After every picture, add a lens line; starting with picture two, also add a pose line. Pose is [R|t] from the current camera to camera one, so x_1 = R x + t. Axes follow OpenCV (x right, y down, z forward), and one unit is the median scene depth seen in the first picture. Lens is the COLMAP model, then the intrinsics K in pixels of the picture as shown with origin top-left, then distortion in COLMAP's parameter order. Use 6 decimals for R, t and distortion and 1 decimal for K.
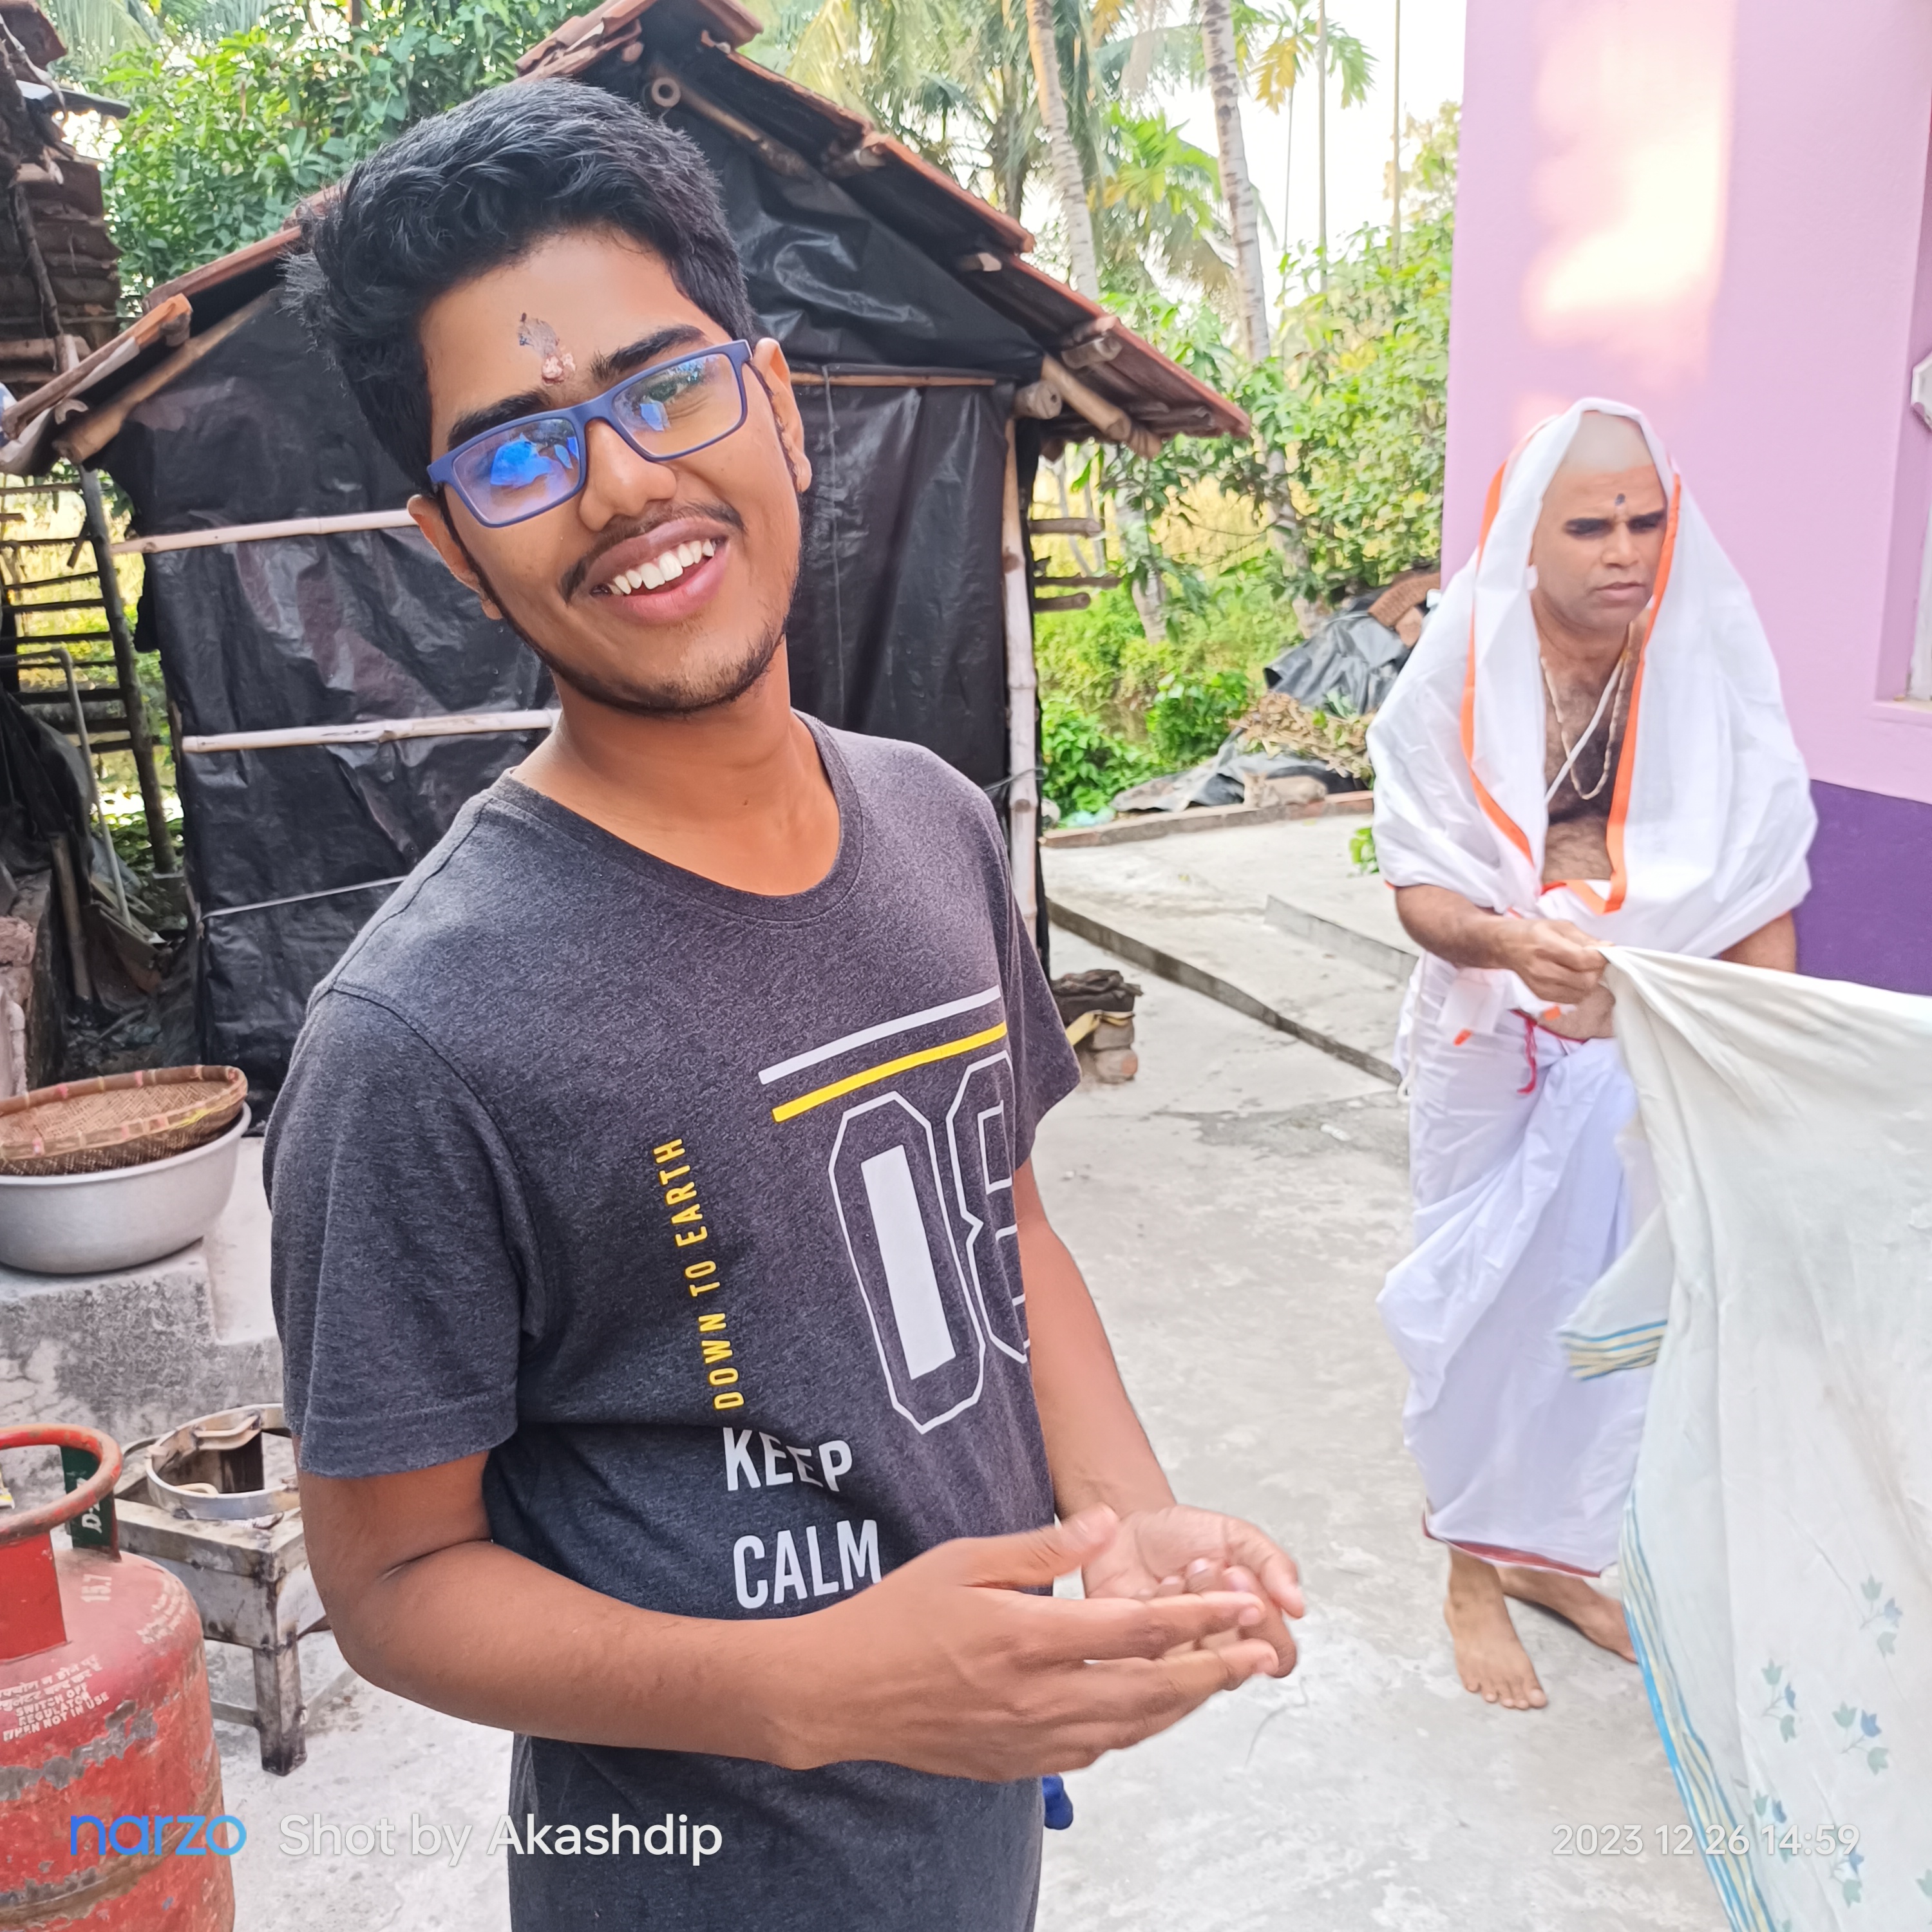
lens RADIAL K [[1930.0, 0, 967.8], [0, 1930.0, 958.4], [0, 0, 1]] dist [0.007282, -0.004244]
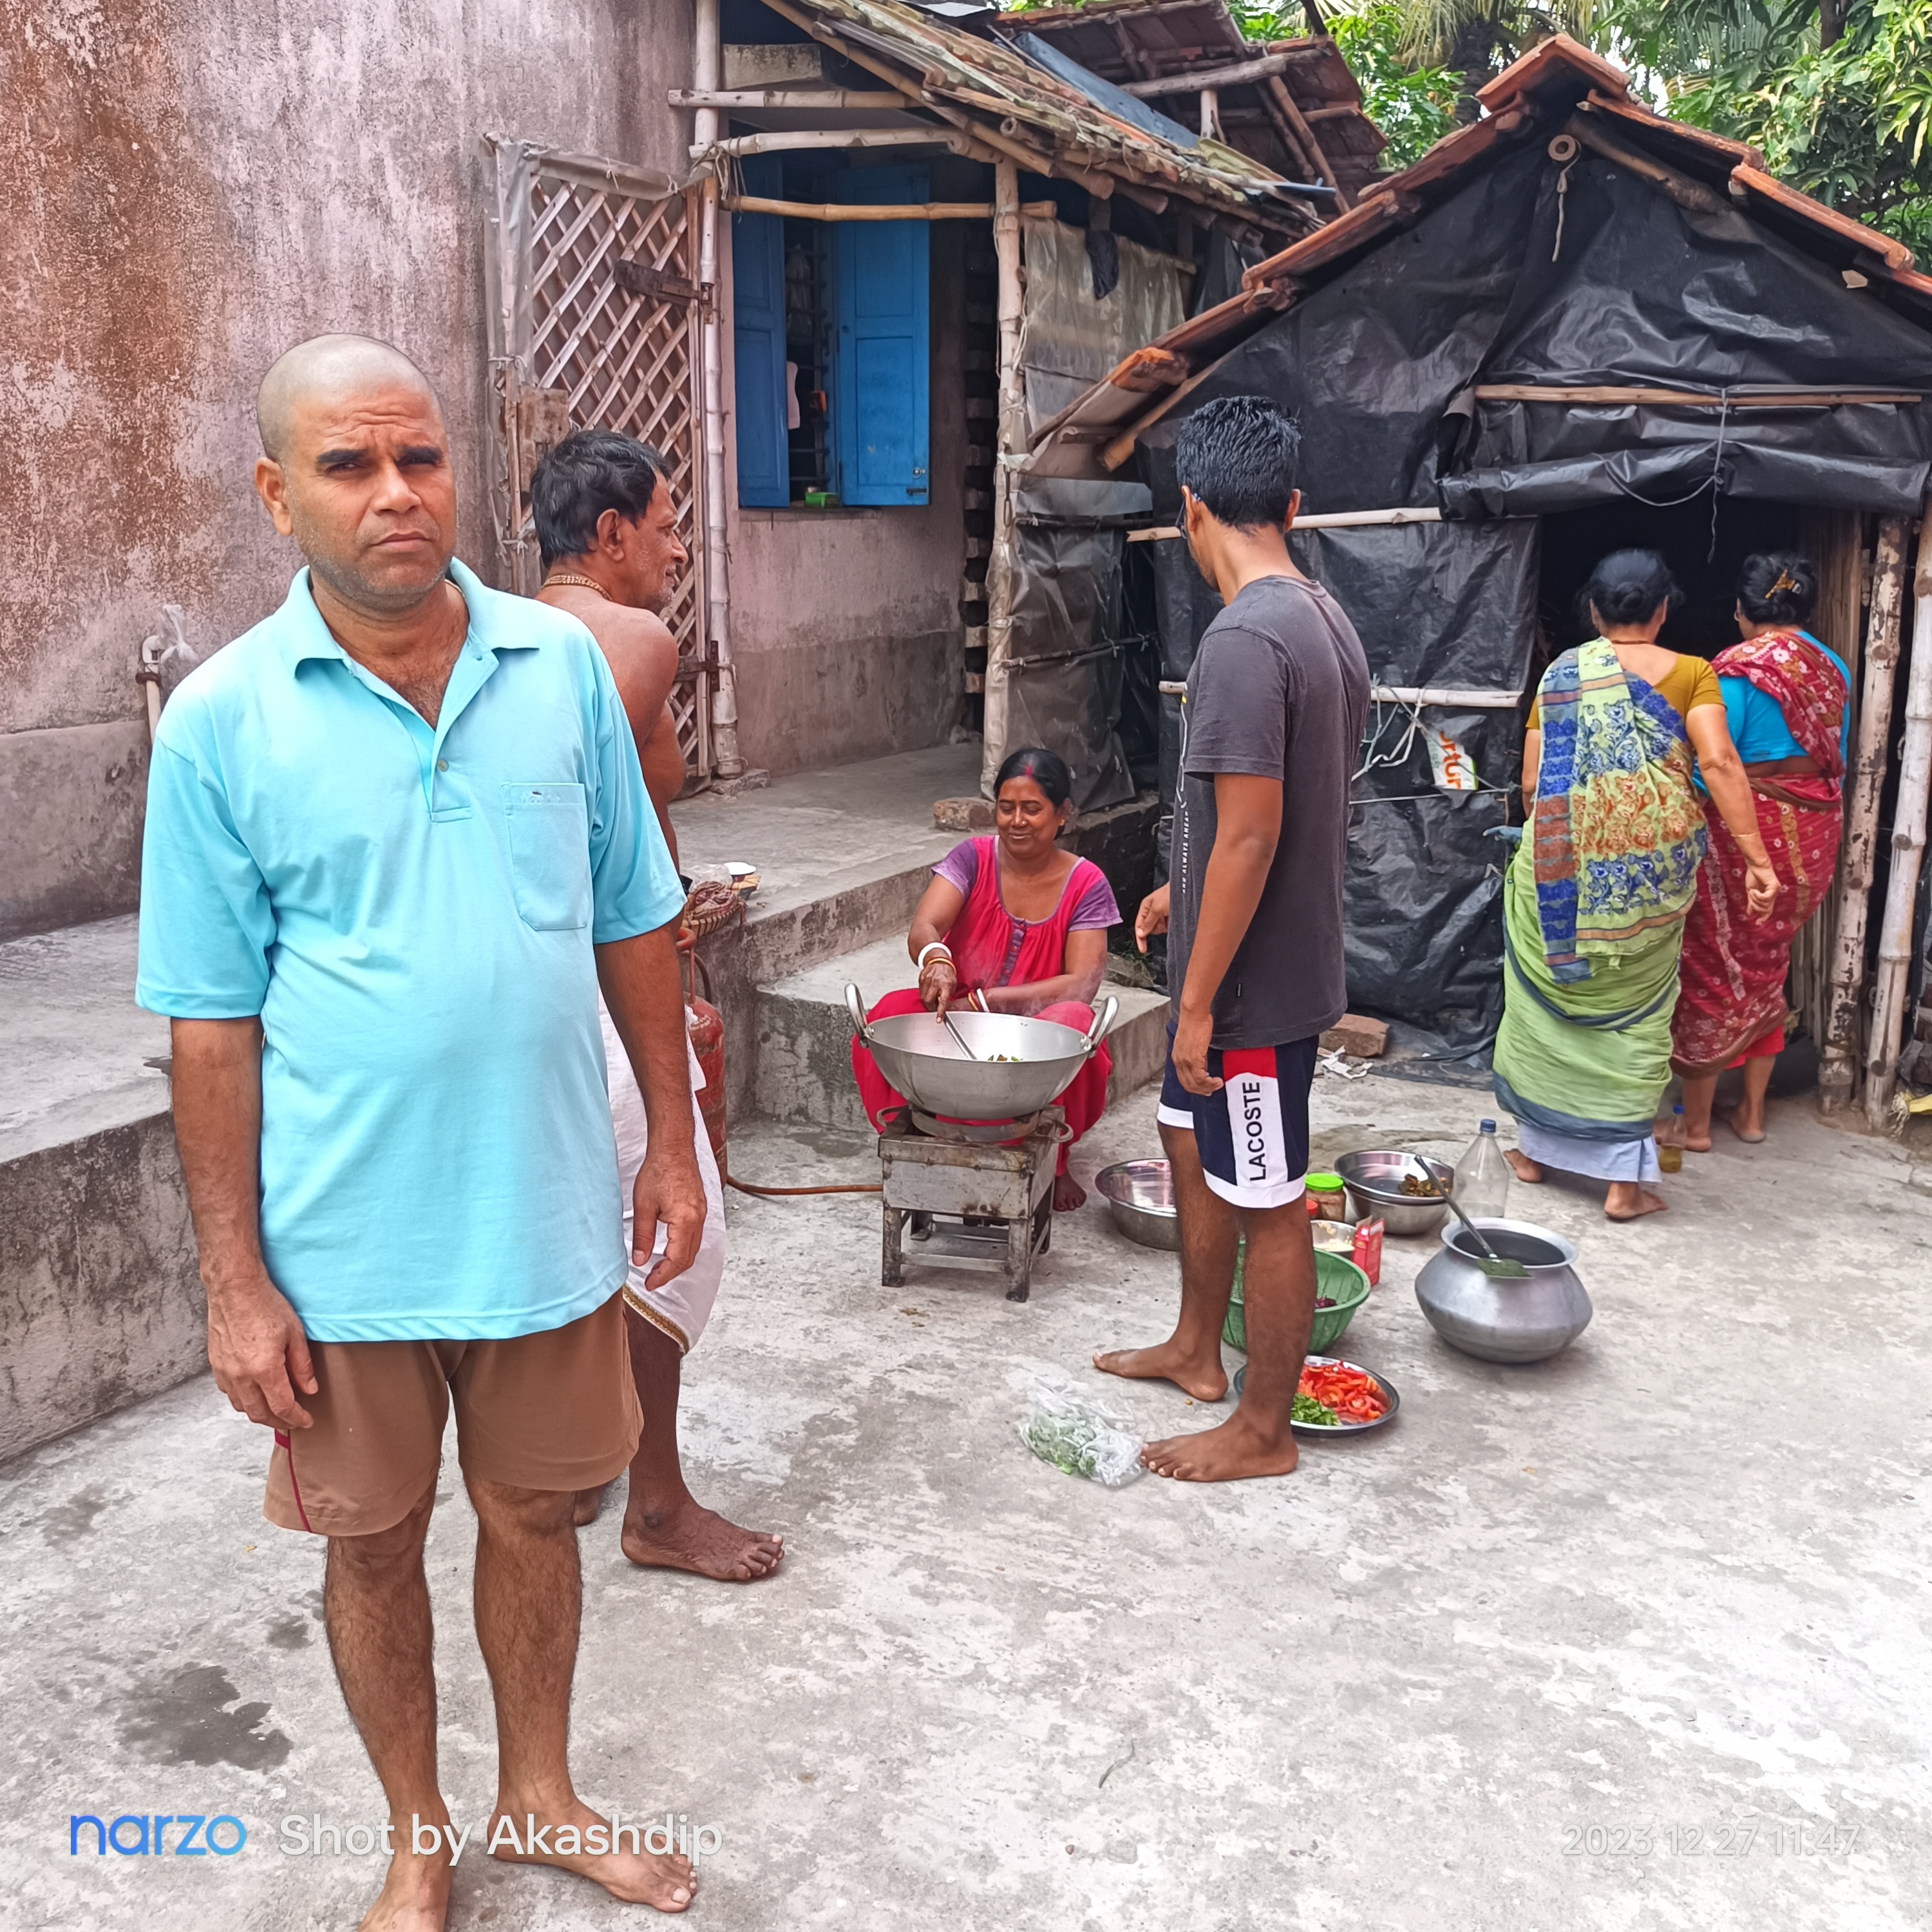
lens RADIAL K [[1918.1, 0, 966.0], [0, 1918.1, 966.0], [0, 0, 1]] dist [0.013503, -0.004361]
pose [[0.659287, 0.198575, -0.725196, 0.467445], [-0.202604, 0.975738, 0.082988, -0.005197], [0.724080, 0.092214, 0.683523, 0.023189]]
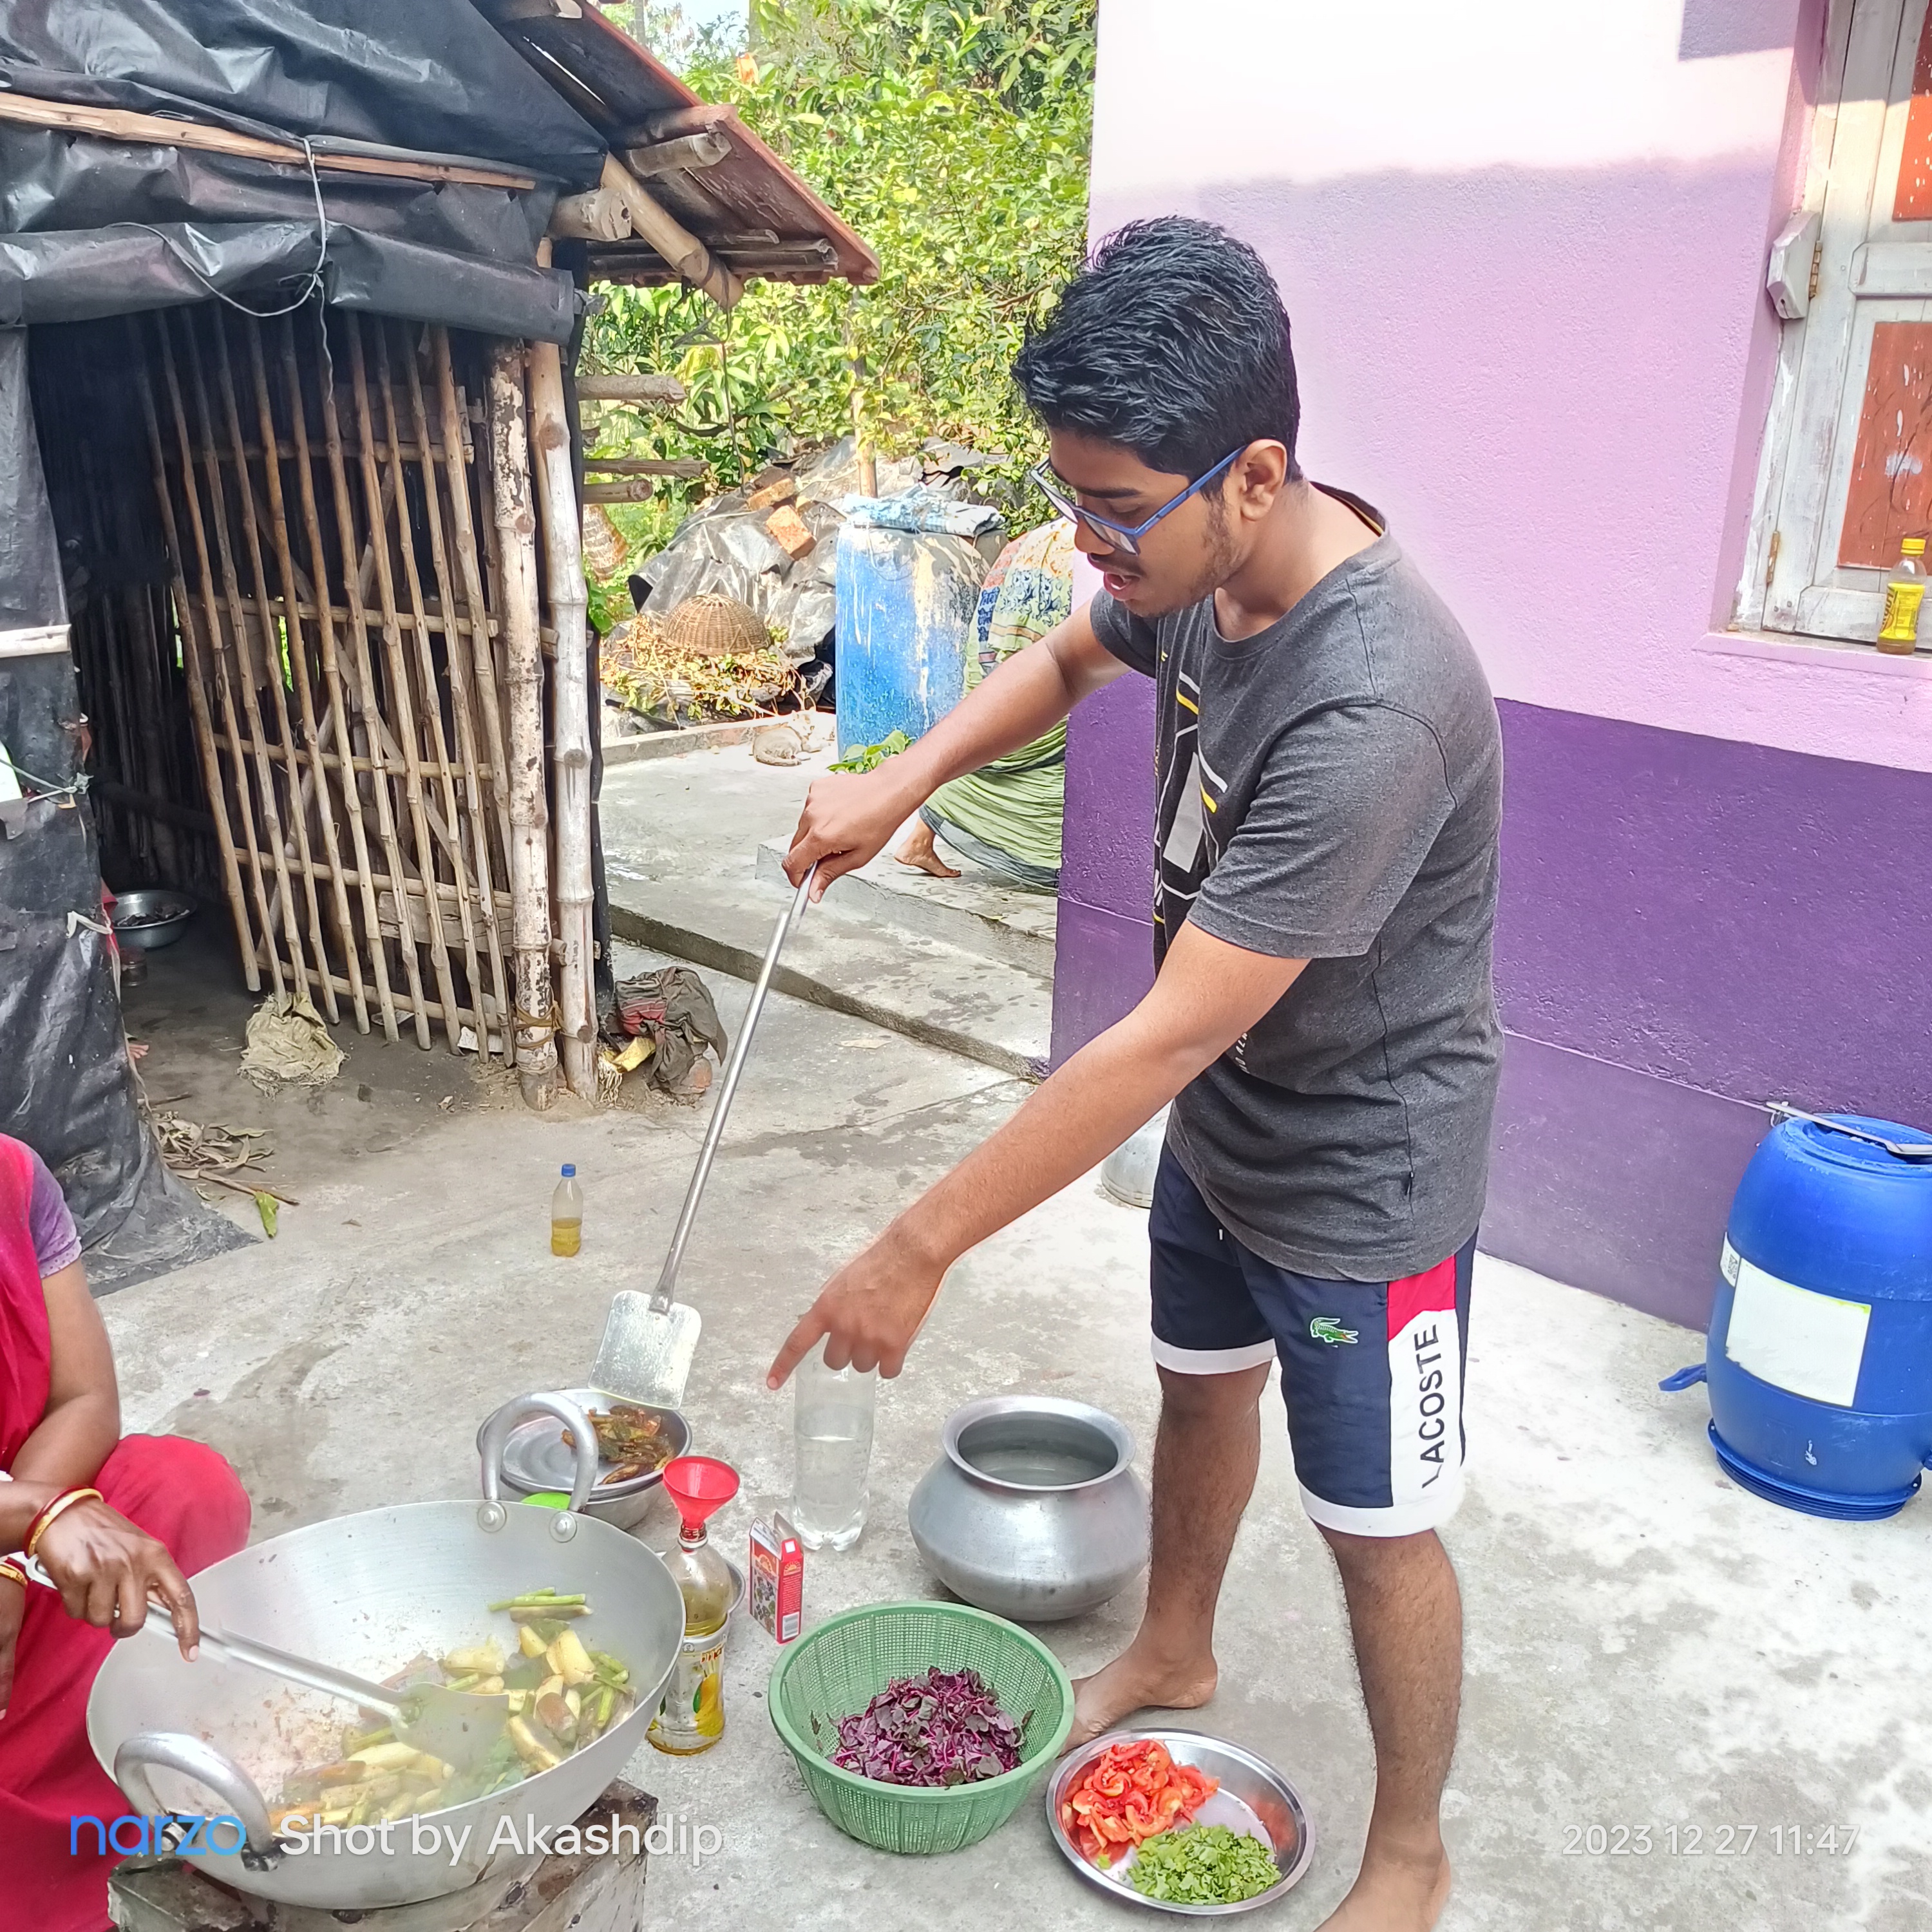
lens RADIAL K [[1948.1, 0, 967.0], [0, 1948.1, 995.3], [0, 0, 1]] dist [0.008387, 0.014222]
pose [[0.919062, -0.073138, 0.387266, -0.149670], [0.047658, 0.996043, 0.075010, -0.040104], [-0.391220, -0.050482, 0.918911, 0.242838]]
